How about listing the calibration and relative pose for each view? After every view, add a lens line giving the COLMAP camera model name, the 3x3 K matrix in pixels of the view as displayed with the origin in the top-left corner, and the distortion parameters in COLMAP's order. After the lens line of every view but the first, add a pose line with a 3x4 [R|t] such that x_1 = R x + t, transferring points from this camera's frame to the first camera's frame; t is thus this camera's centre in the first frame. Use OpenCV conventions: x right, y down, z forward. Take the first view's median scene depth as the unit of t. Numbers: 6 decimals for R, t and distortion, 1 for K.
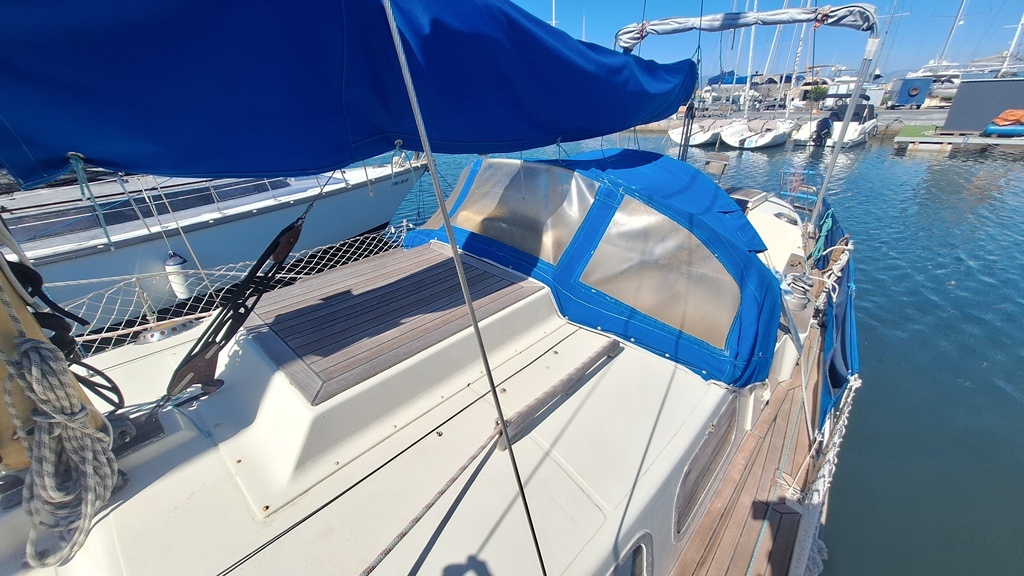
lens RADIAL K [[408.1, 0, 513.8], [0, 408.1, 297.3], [0, 0, 1]] dist [-0.001232, 0.000290]
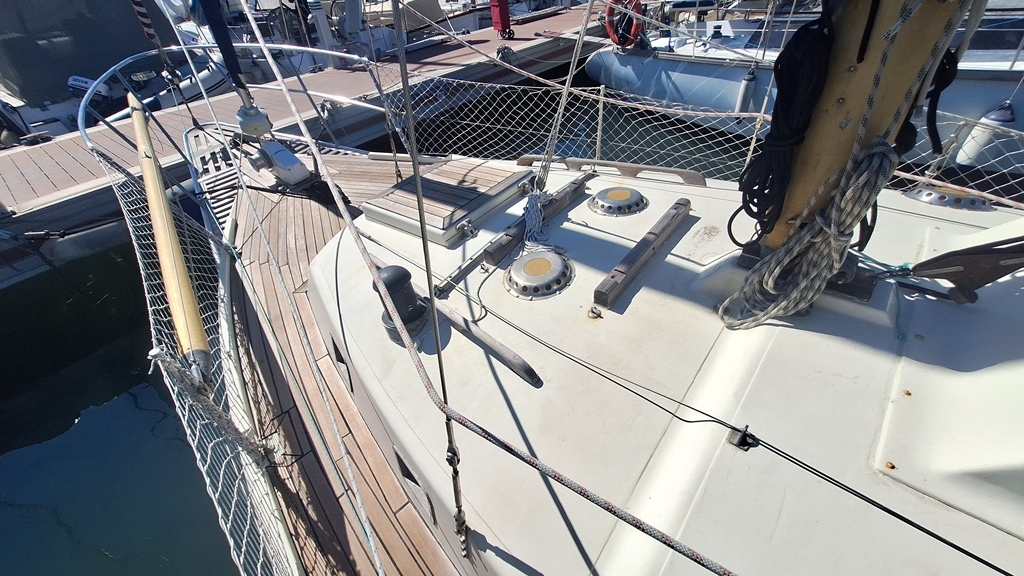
lens RADIAL K [[408.1, 0, 513.8], [0, 408.1, 297.3], [0, 0, 1]] dist [-0.001232, 0.000290]
pose [[0.055648, 0.666273, -0.743629, -0.289031], [-0.372272, 0.704923, 0.603735, 0.093269], [0.926454, 0.243235, 0.287263, 0.040521]]
